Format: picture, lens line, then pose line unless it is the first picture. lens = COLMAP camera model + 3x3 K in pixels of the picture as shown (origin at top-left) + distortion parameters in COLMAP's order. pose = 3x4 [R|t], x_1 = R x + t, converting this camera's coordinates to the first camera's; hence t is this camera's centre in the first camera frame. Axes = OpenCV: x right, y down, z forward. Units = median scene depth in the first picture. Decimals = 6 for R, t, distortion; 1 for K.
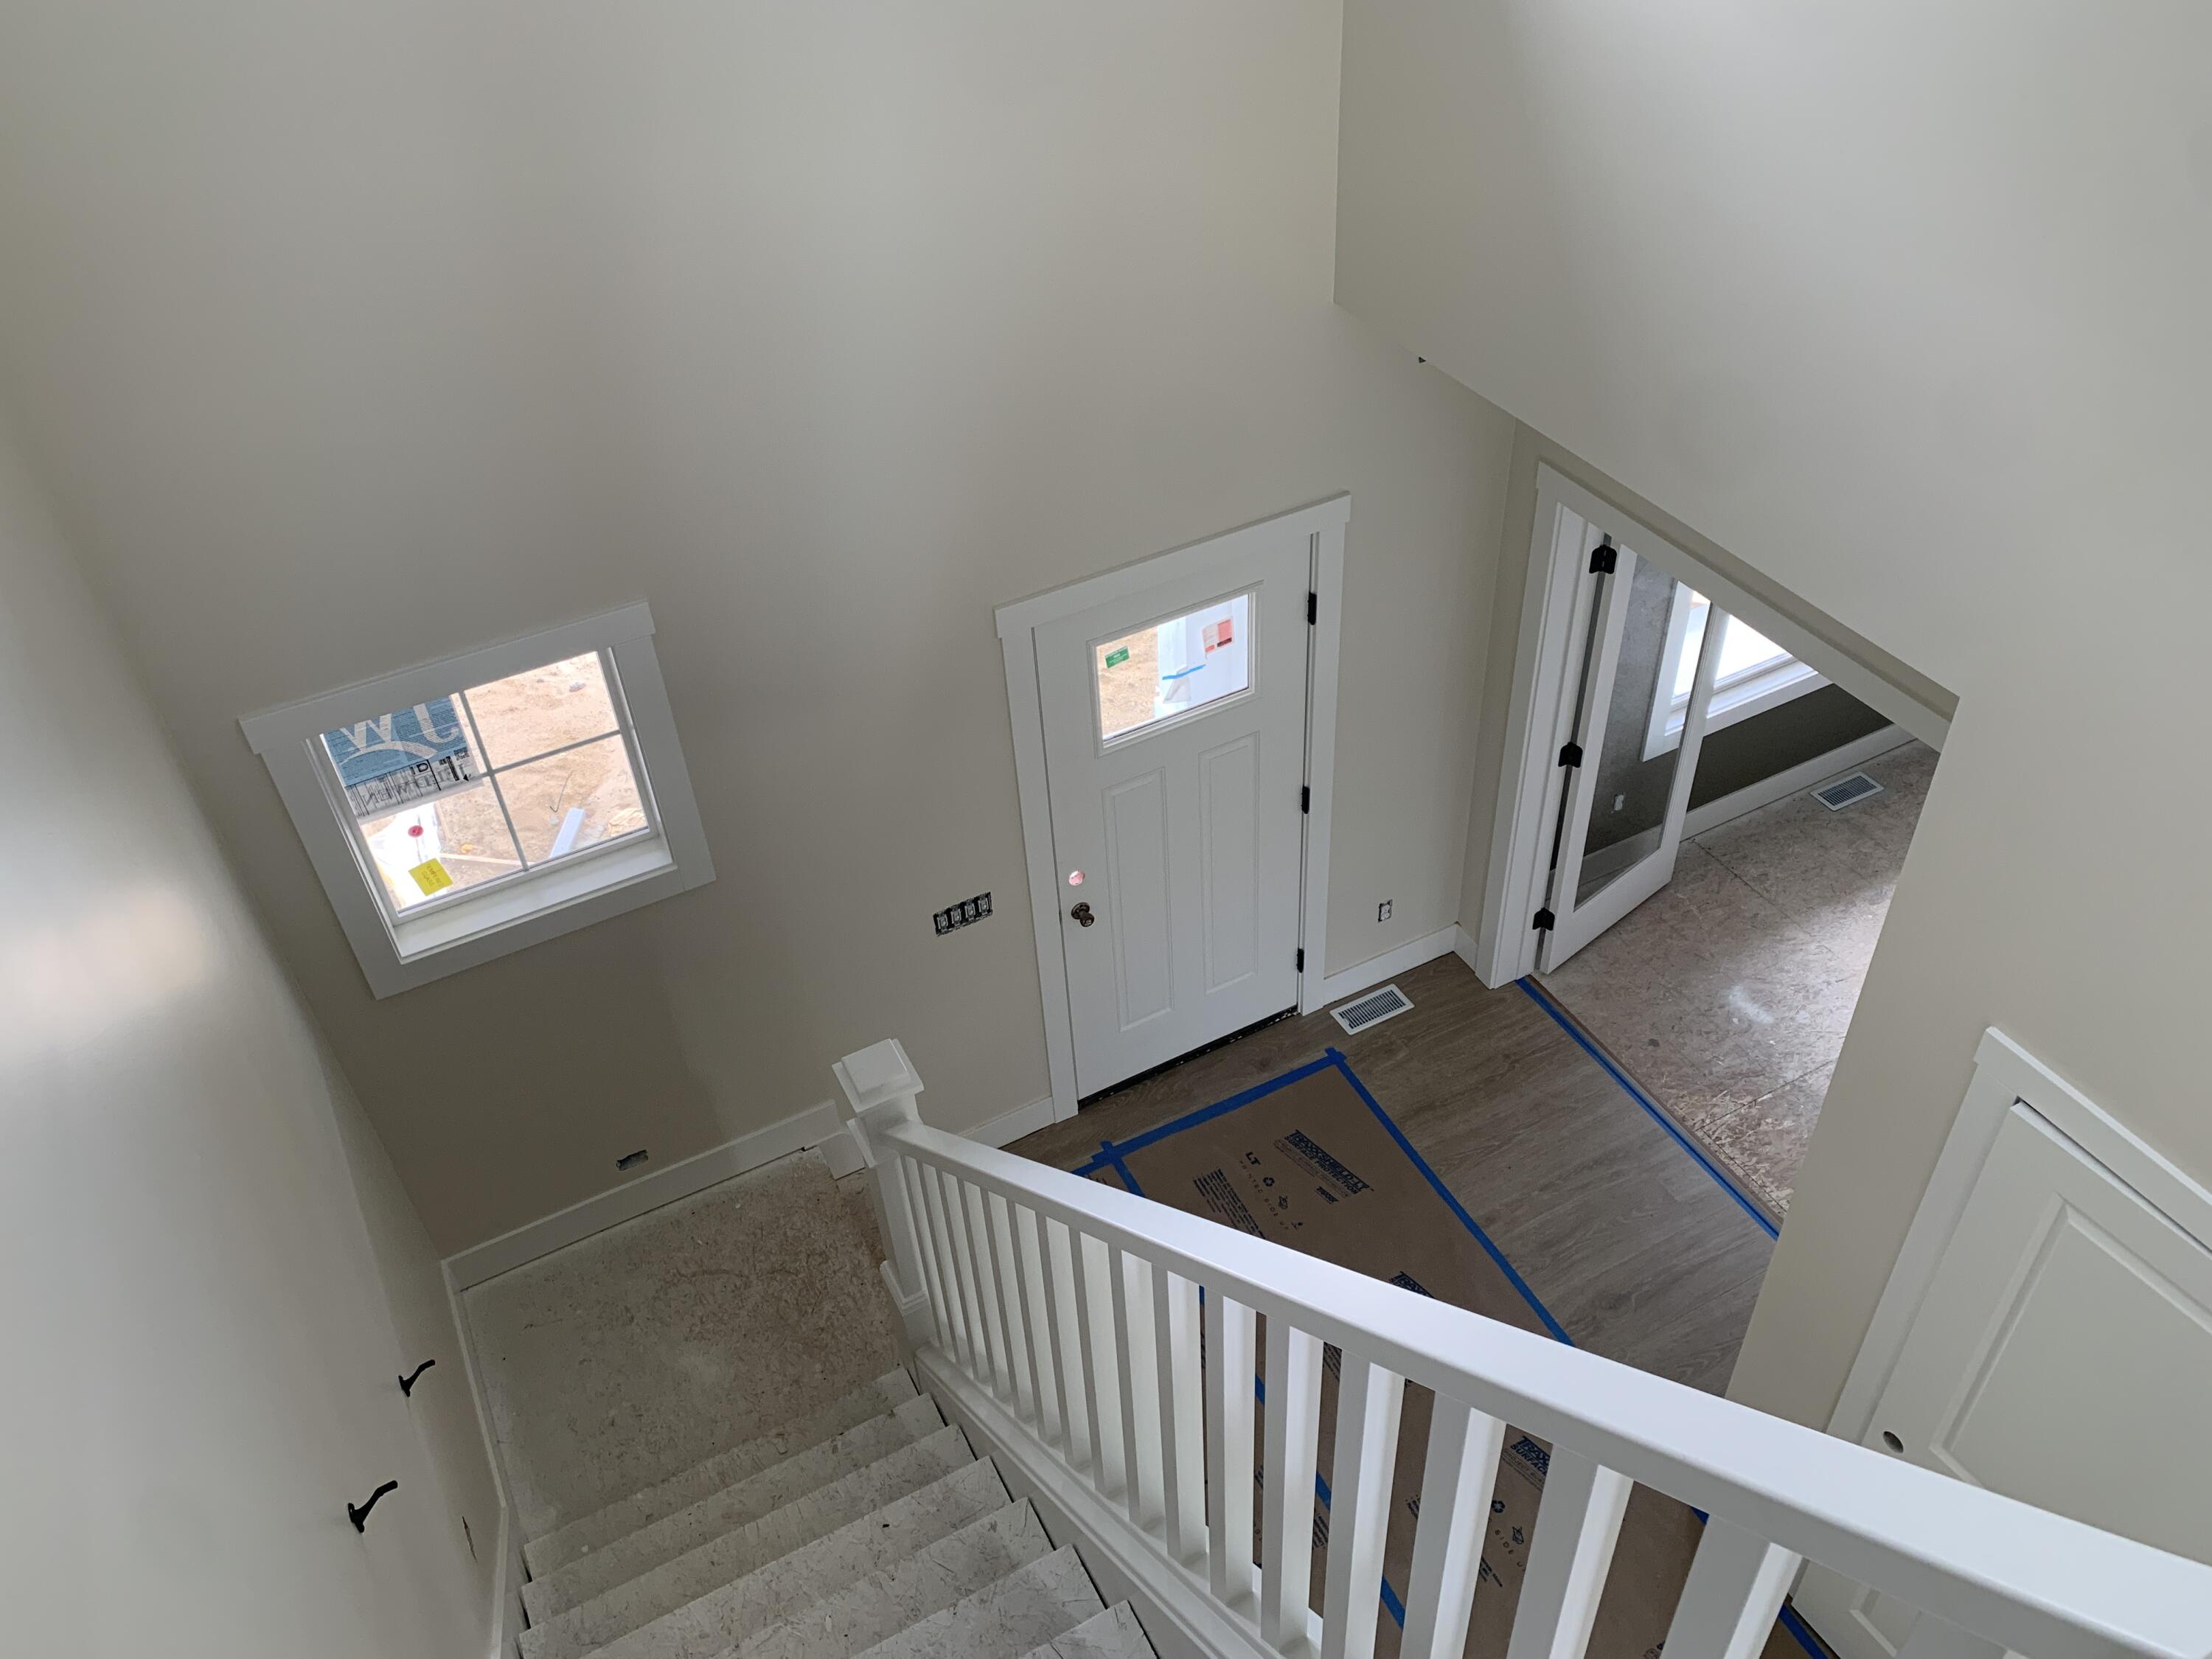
lens RADIAL K [[1674.5, 0, 1106.0], [0, 1674.5, 829.5], [0, 0, 1]] dist [0.000690, 0.002348]
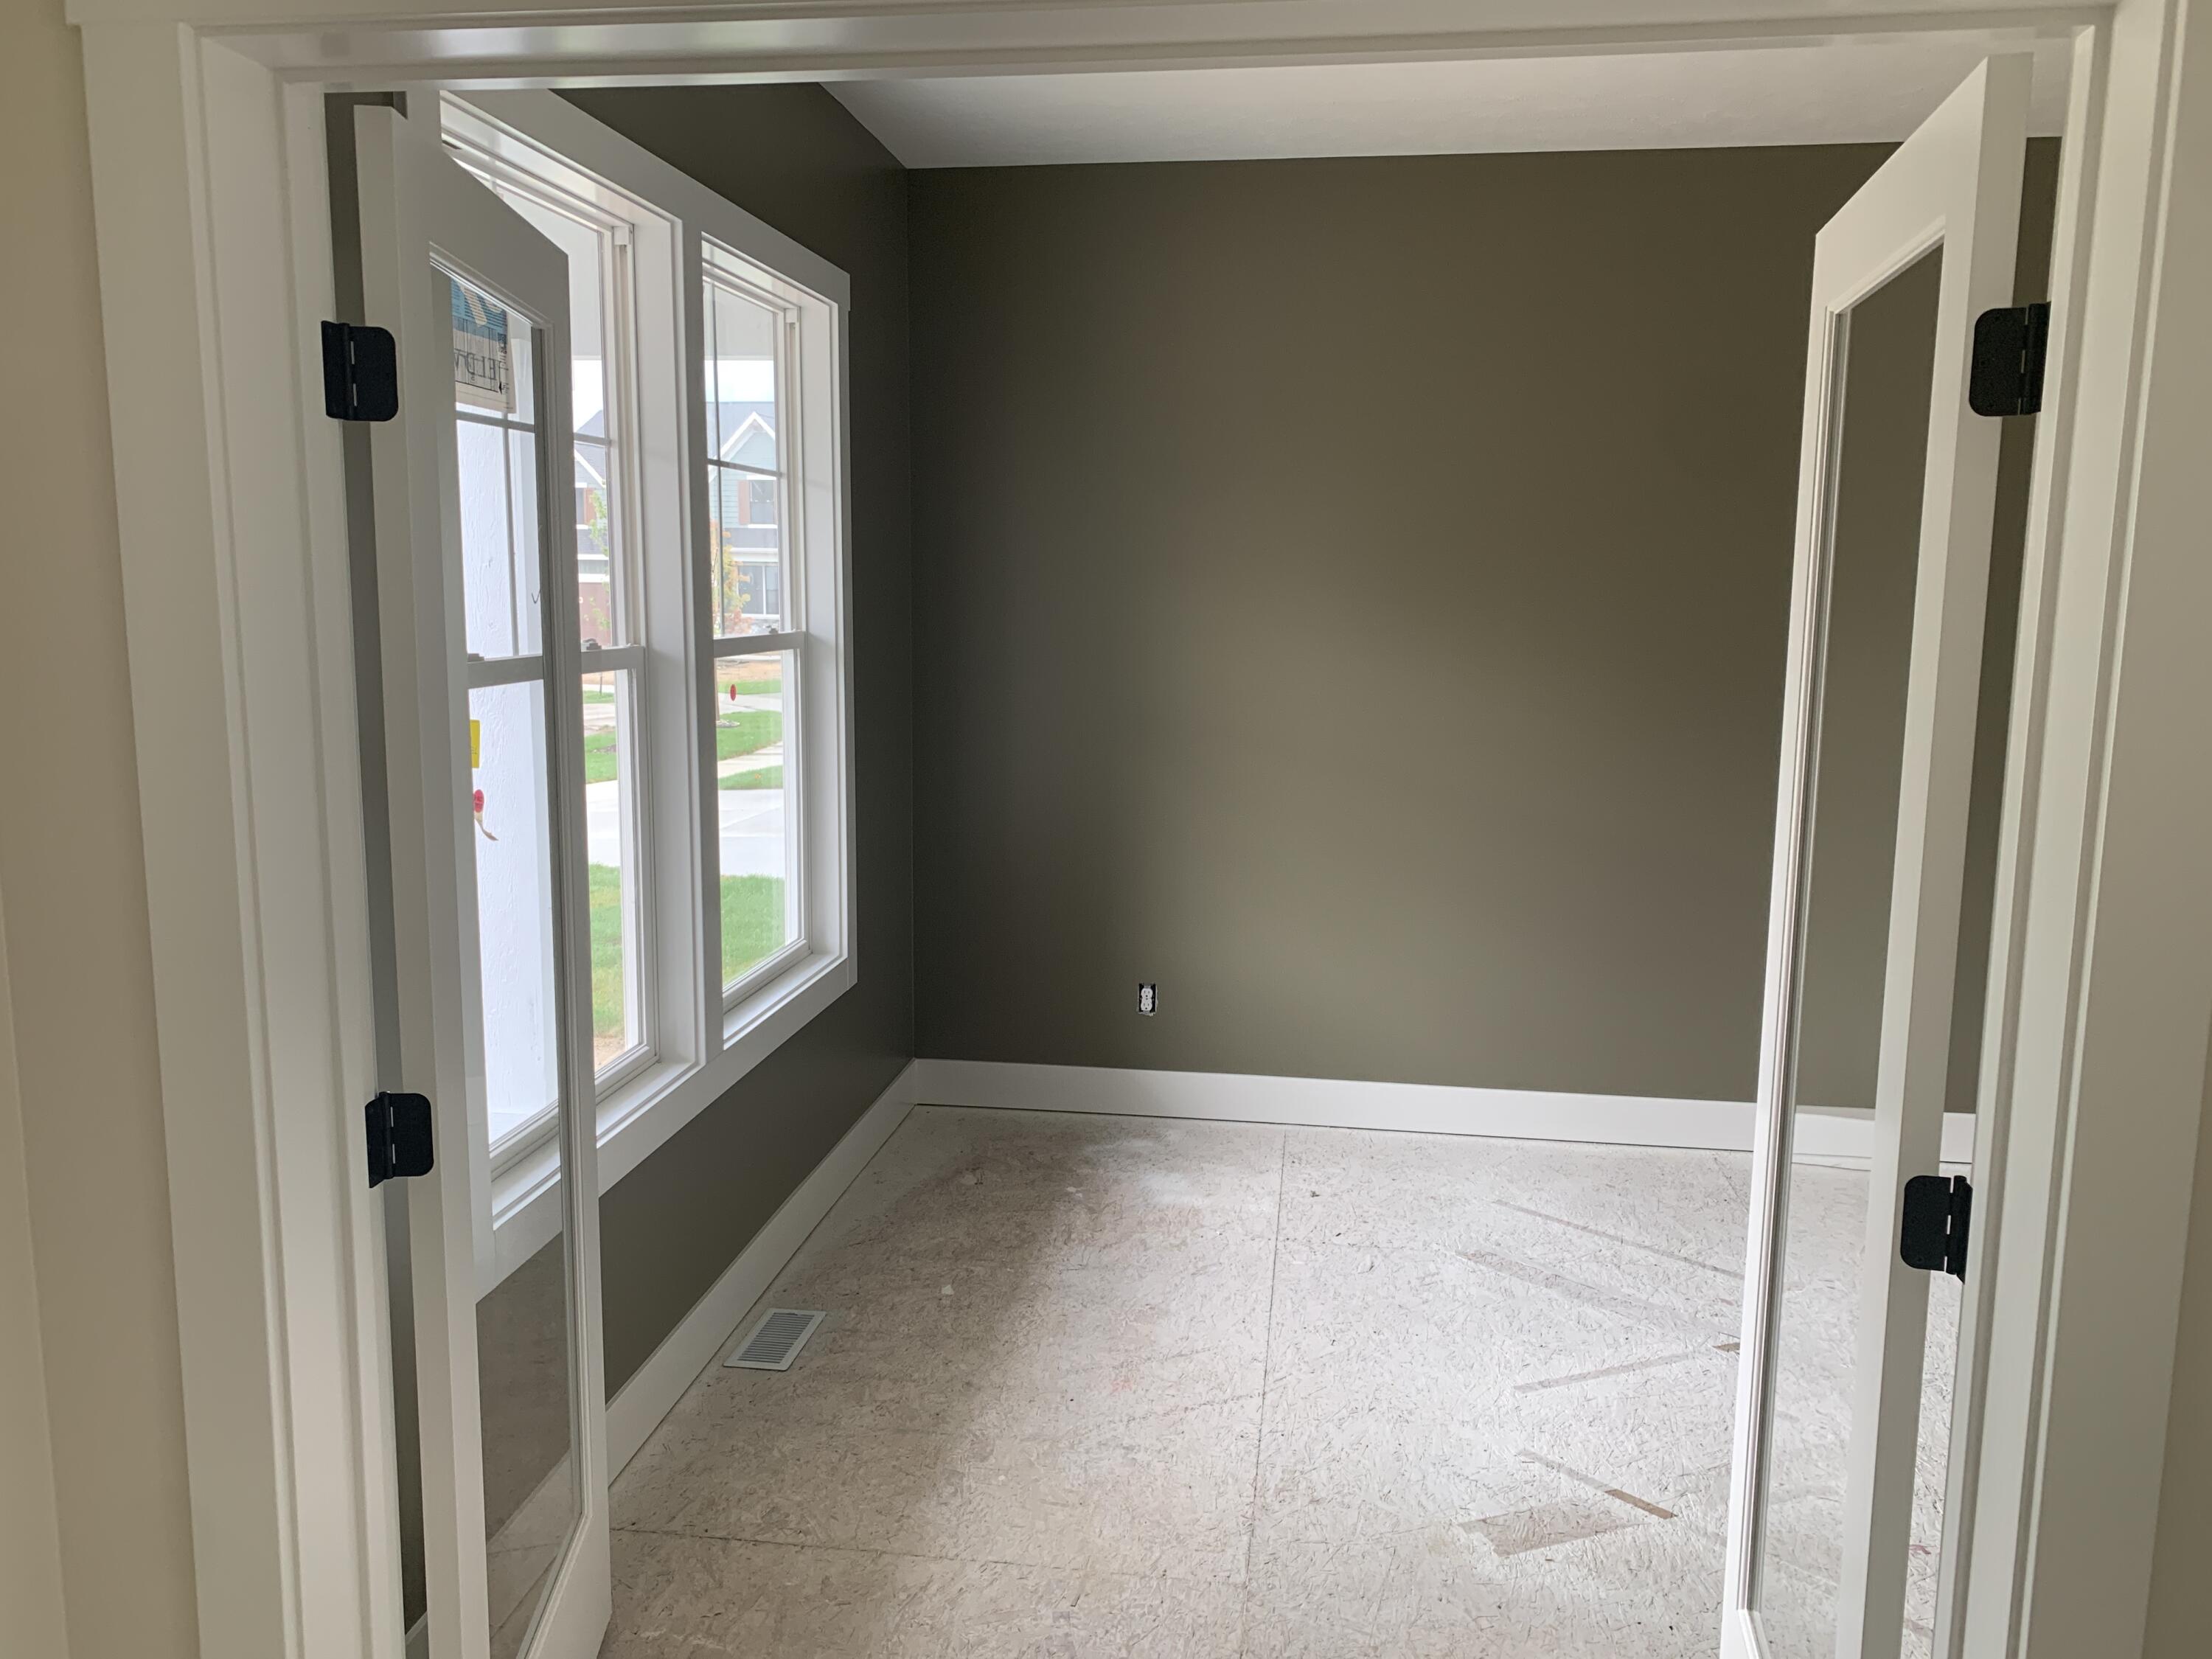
lens RADIAL K [[1674.5, 0, 1106.0], [0, 1674.5, 829.5], [0, 0, 1]] dist [0.000690, 0.002348]
pose [[0.580632, -0.070189, 0.811135, 0.095027], [0.494262, 0.822072, -0.282670, 0.050006], [-0.646971, 0.565041, 0.512013, 0.631133]]
